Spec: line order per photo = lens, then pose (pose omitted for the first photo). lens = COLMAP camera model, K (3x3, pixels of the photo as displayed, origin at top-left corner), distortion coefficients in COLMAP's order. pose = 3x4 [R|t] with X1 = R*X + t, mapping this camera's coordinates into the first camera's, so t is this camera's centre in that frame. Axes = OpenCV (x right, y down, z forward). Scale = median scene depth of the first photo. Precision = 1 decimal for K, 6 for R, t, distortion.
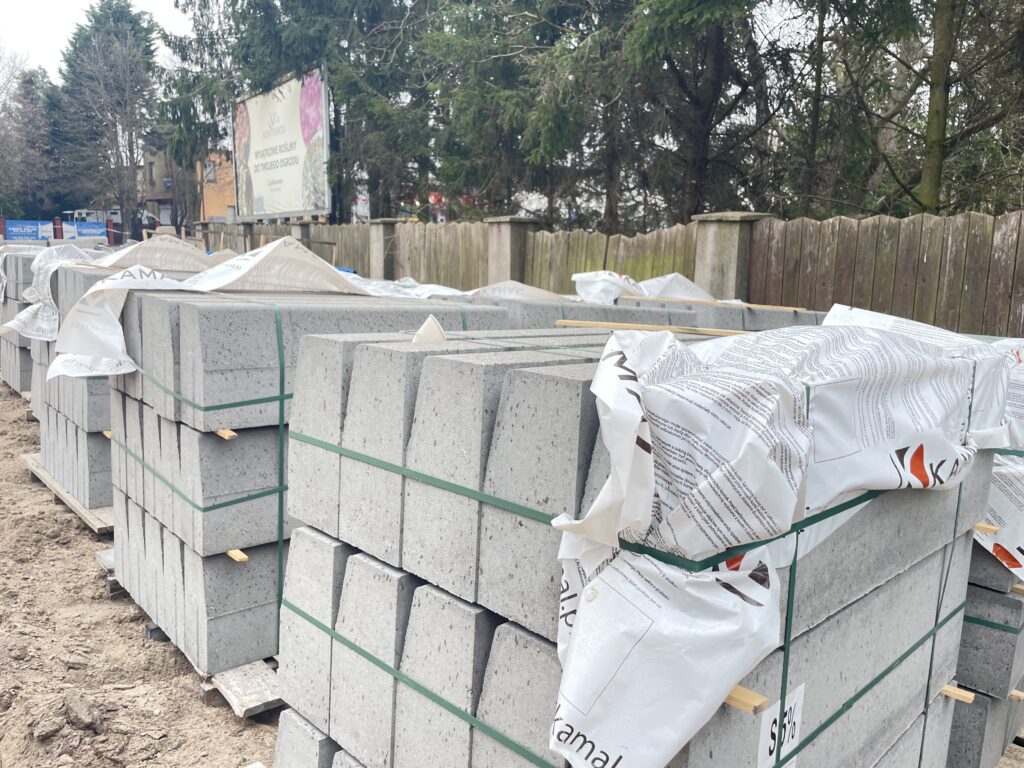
lens RADIAL K [[796.1, 0, 512.0], [0, 796.1, 384.0], [0, 0, 1]] dist [0.048002, -0.002154]
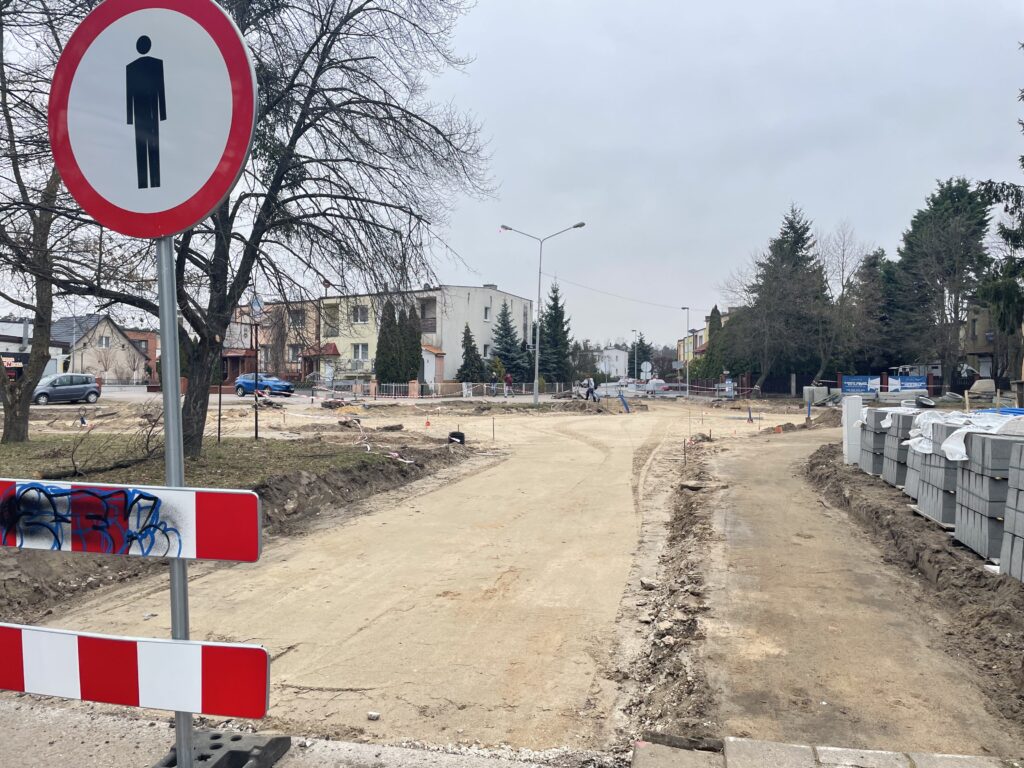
lens RADIAL K [[796.1, 0, 512.0], [0, 796.1, 384.0], [0, 0, 1]] dist [0.048002, -0.002154]
pose [[0.598448, -0.014393, -0.801032, 0.043810], [-0.130673, 0.984696, -0.115318, 0.012964], [0.790433, 0.173685, 0.587409, -0.101616]]
